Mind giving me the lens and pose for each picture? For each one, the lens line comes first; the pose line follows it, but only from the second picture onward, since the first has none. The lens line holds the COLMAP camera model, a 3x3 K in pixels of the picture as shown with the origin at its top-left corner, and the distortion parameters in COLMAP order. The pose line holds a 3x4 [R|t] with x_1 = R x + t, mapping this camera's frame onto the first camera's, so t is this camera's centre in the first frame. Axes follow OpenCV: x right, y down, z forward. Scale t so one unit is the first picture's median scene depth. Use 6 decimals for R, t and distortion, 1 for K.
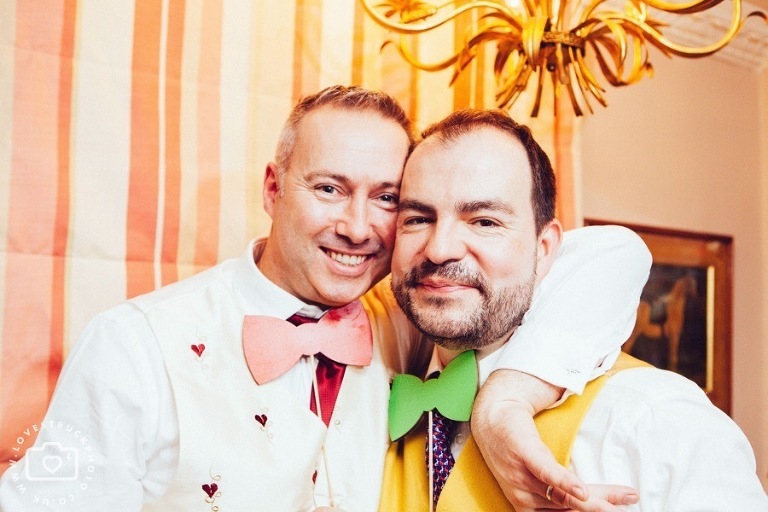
lens RADIAL K [[904.1, 0, 384.0], [0, 904.1, 256.0], [0, 0, 1]] dist [0.016911, 0.008420]
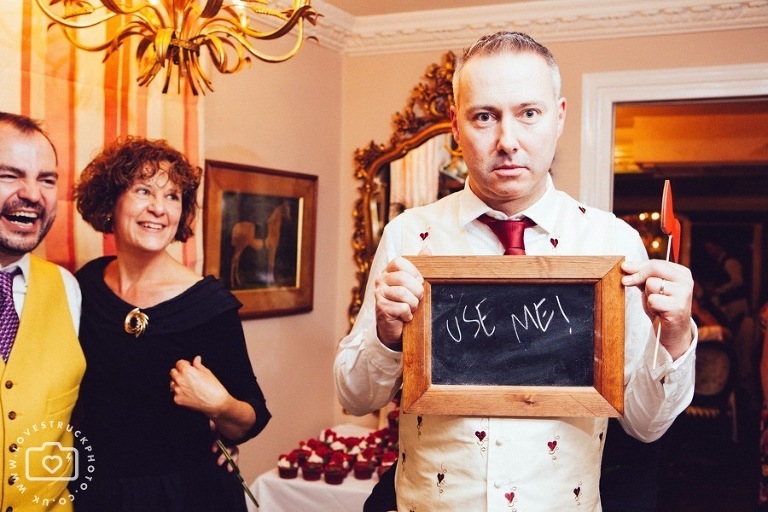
lens RADIAL K [[845.6, 0, 384.0], [0, 845.6, 256.0], [0, 0, 1]] dist [-0.044272, 0.155115]
pose [[0.921703, 0.002966, 0.387886, -0.032686], [-0.039029, 0.995605, 0.085128, -0.024407], [-0.385929, -0.093602, 0.917768, -0.400923]]
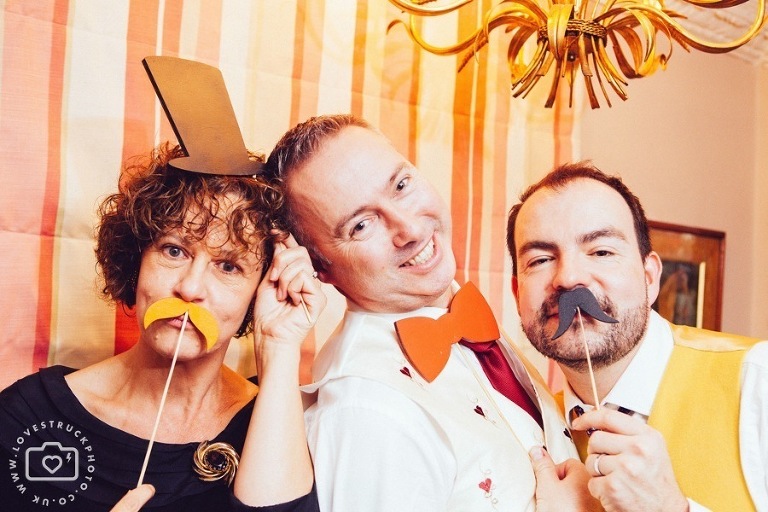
lens RADIAL K [[914.1, 0, 384.0], [0, 914.1, 256.0], [0, 0, 1]] dist [0.006767, 0.033974]
pose [[0.998686, 0.034181, 0.038177, -0.042102], [-0.035181, 0.999047, 0.025830, -0.015107], [-0.037258, -0.027139, 0.998937, 0.031303]]
